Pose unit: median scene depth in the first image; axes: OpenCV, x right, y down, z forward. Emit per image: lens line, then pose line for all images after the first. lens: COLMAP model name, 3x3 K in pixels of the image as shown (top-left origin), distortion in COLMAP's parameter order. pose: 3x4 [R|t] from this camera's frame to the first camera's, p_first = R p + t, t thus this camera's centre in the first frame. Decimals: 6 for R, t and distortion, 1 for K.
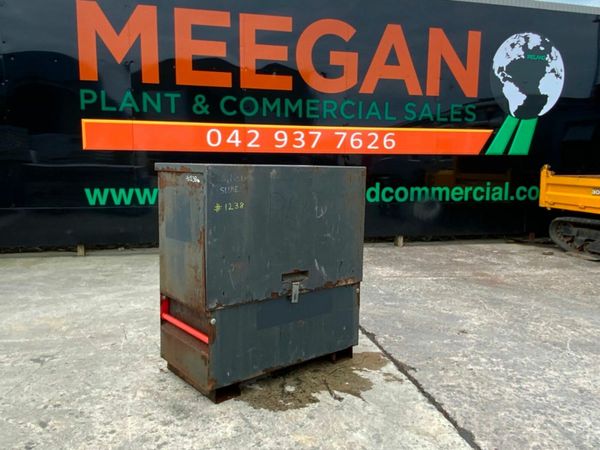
lens RADIAL K [[496.2, 0, 297.7], [0, 496.2, 226.8], [0, 0, 1]] dist [0.075477, -0.113575]
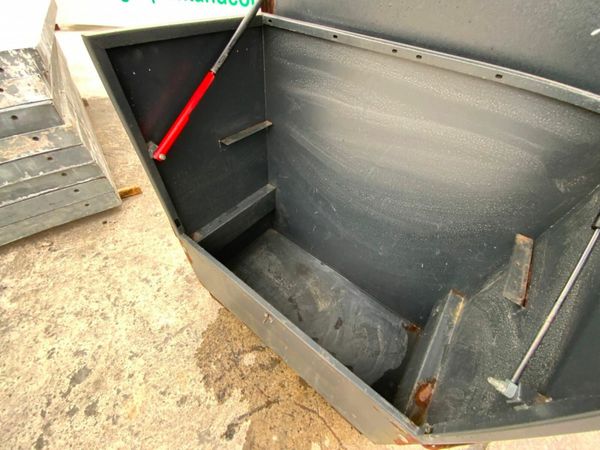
lens RADIAL K [[243.2, 0, 300.0], [0, 243.2, 225.1], [0, 0, 1]] dist [0.004817, -0.005644]
pose [[0.221893, 0.725974, -0.650941, 0.088143], [-0.178239, 0.686535, 0.704912, -0.128360], [0.958642, -0.040392, 0.281734, 0.740034]]
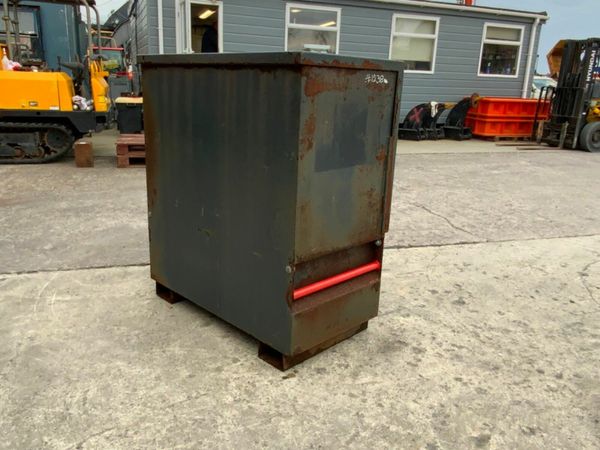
lens RADIAL K [[496.2, 0, 297.7], [0, 496.2, 223.5], [0, 0, 1]] dist [0.075477, -0.113575]
pose [[-0.095179, -0.285280, 0.953707, -0.696330], [0.089659, 0.951705, 0.293629, -0.083687], [-0.991414, 0.113456, -0.065005, 0.826403]]
